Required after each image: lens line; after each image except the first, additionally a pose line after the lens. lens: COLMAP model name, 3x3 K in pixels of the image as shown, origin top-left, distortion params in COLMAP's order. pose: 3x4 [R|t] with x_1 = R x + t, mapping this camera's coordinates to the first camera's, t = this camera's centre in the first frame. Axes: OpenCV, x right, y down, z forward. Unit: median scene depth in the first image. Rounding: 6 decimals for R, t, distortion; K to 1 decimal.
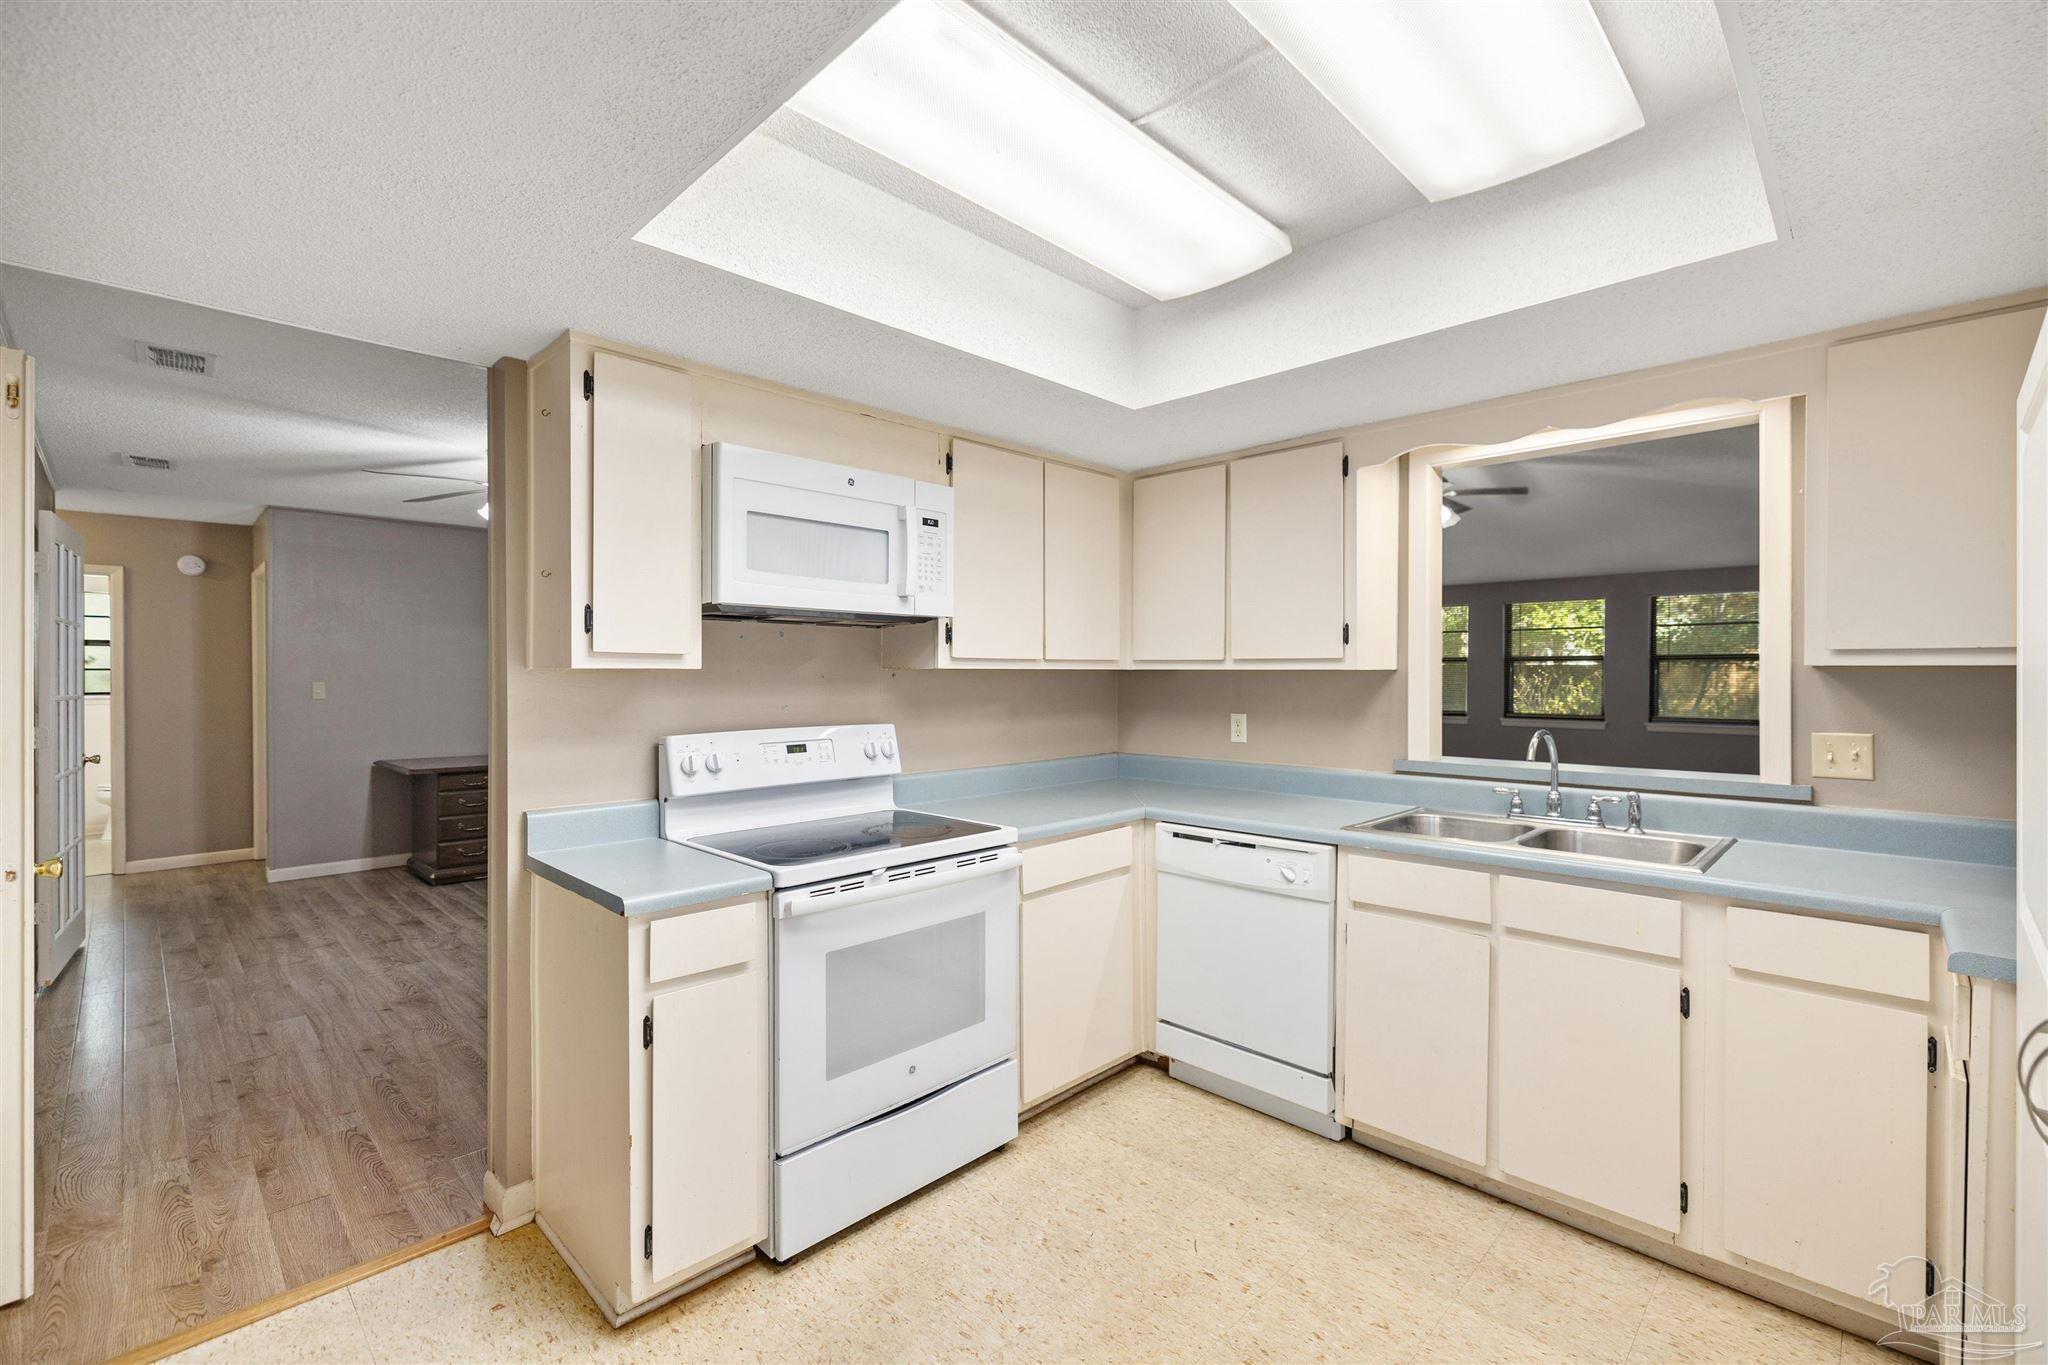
lens RADIAL K [[884.9, 0, 1033.2], [0, 884.9, 678.4], [0, 0, 1]] dist [-0.004699, 0.001286]
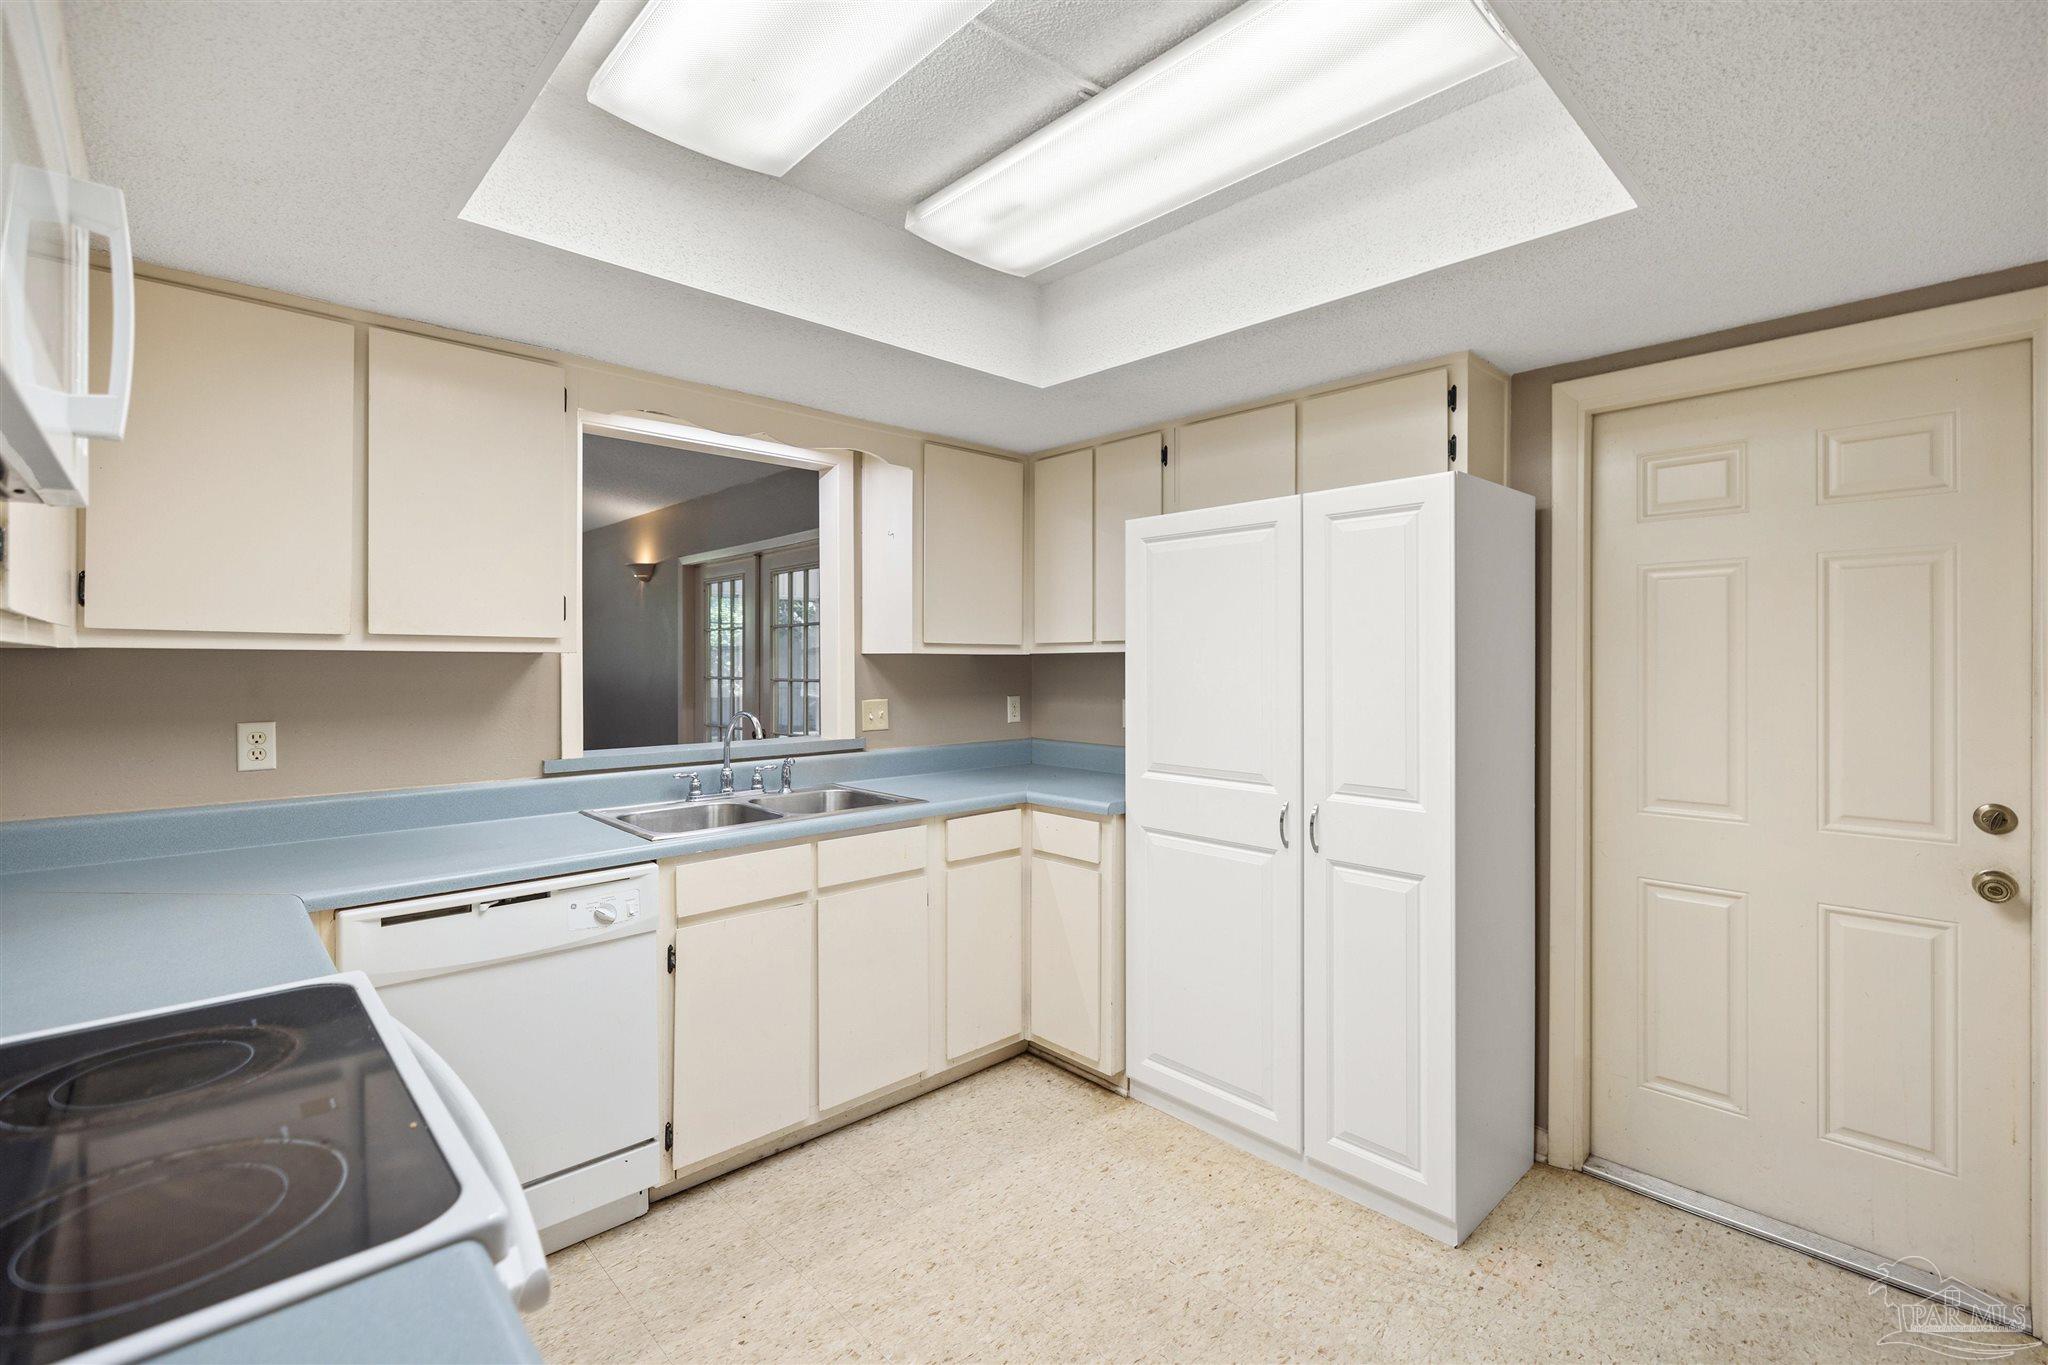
lens RADIAL K [[884.9, 0, 1032.7], [0, 884.9, 666.5], [0, 0, 1]] dist [-0.004699, 0.001286]
pose [[0.035574, -0.004718, 0.999356, -0.441909], [0.004325, 0.999980, 0.004567, 0.000958], [-0.999358, 0.004159, 0.035594, 0.553195]]
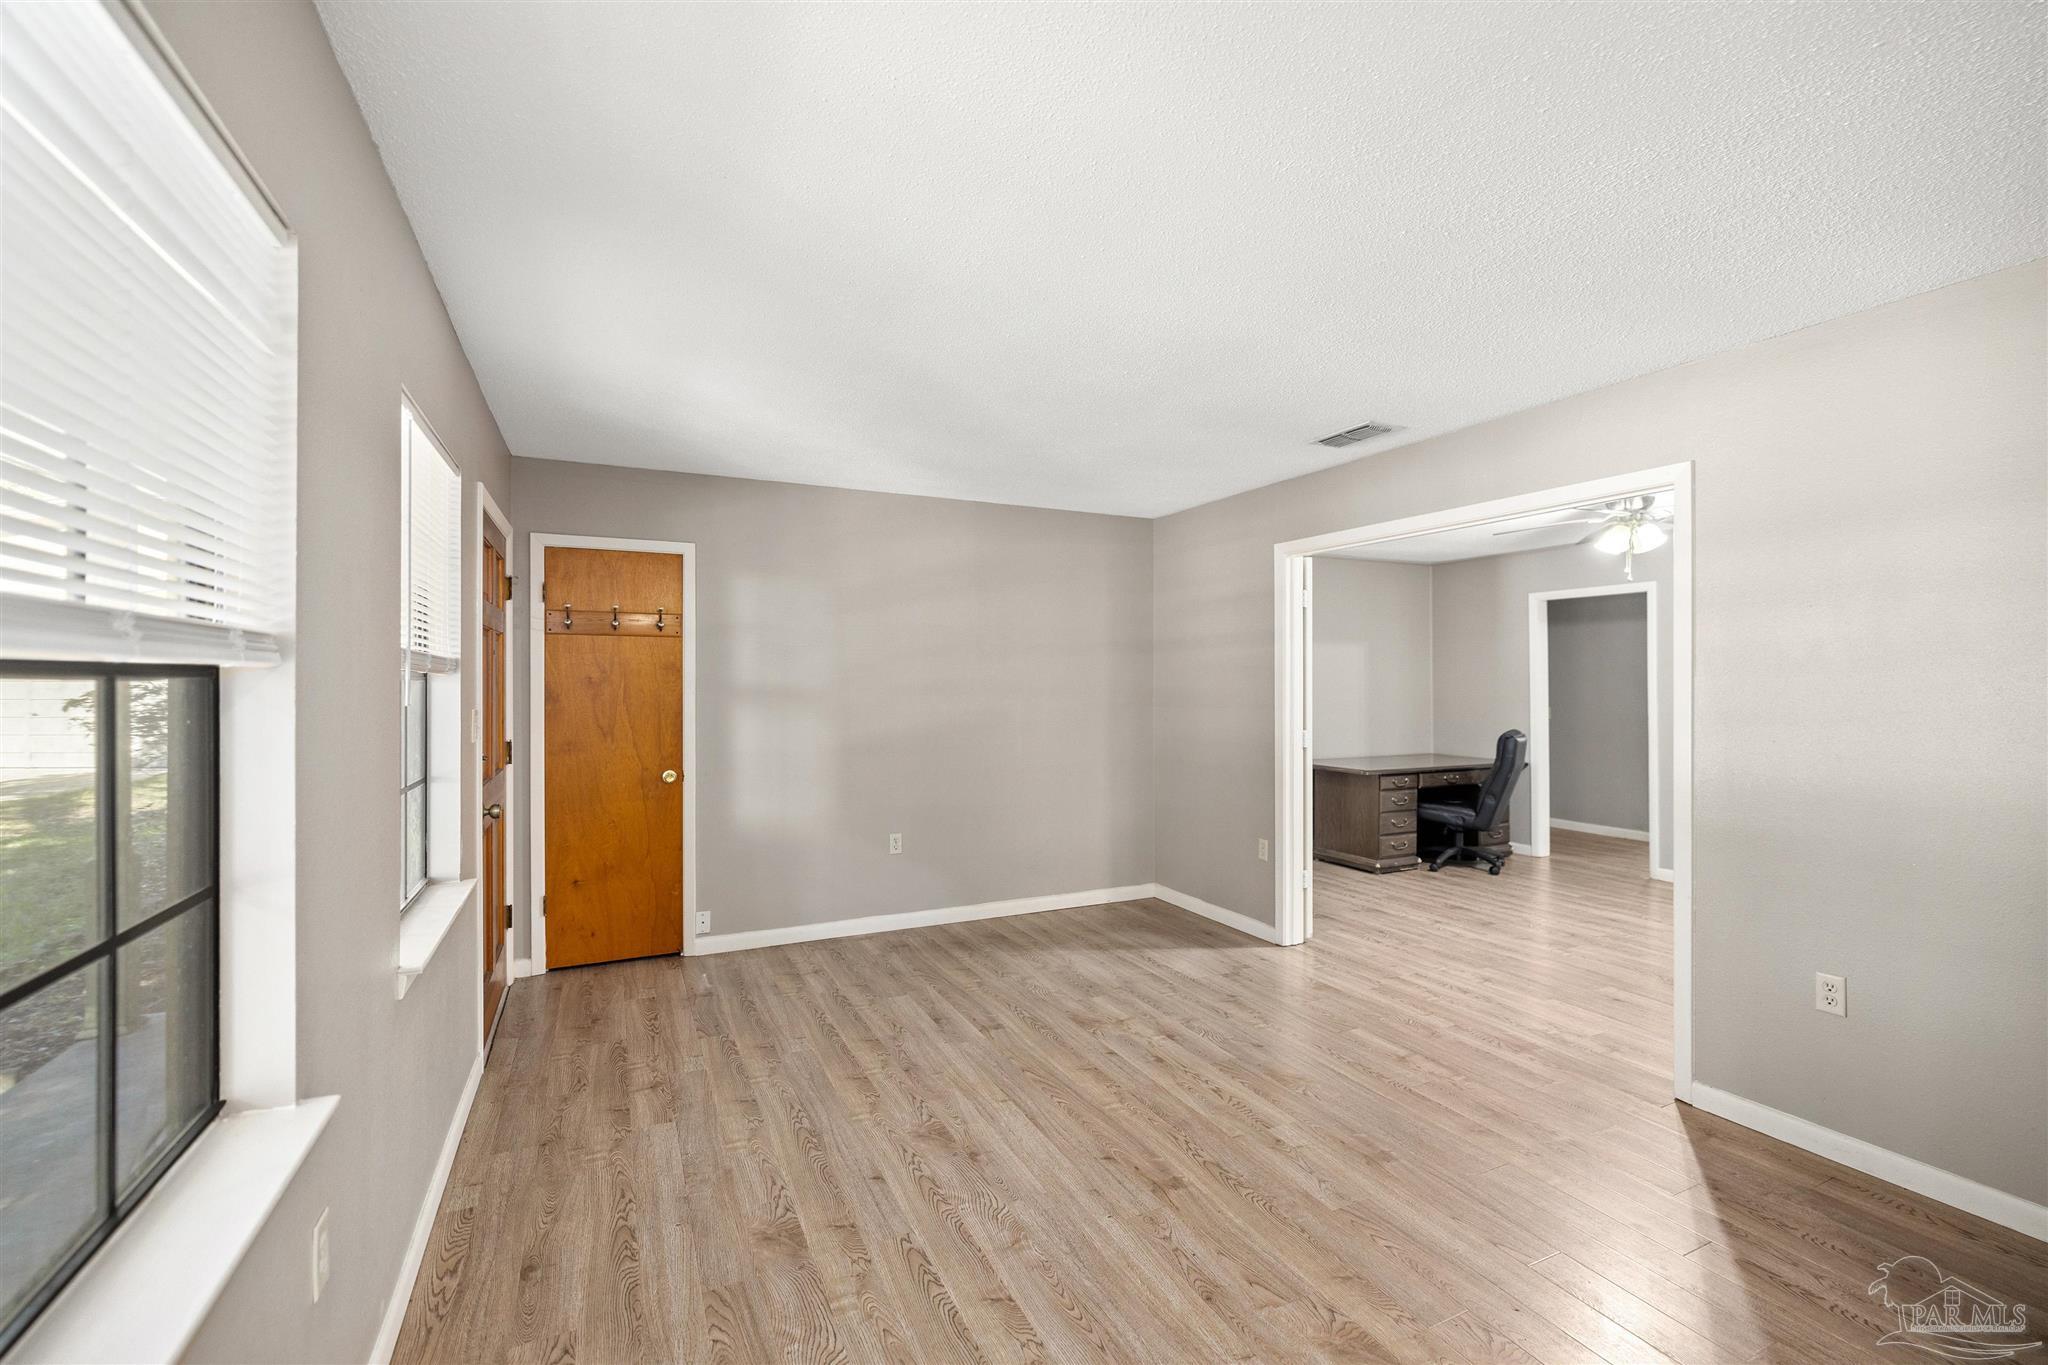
lens RADIAL K [[884.9, 0, 1039.4], [0, 884.9, 665.6], [0, 0, 1]] dist [-0.004699, 0.001286]
pose [[0.943599, -0.004659, -0.331059, -1.431051], [-0.002129, 0.999795, -0.020138, -0.012626], [0.331085, 0.019707, 0.943395, -0.413422]]
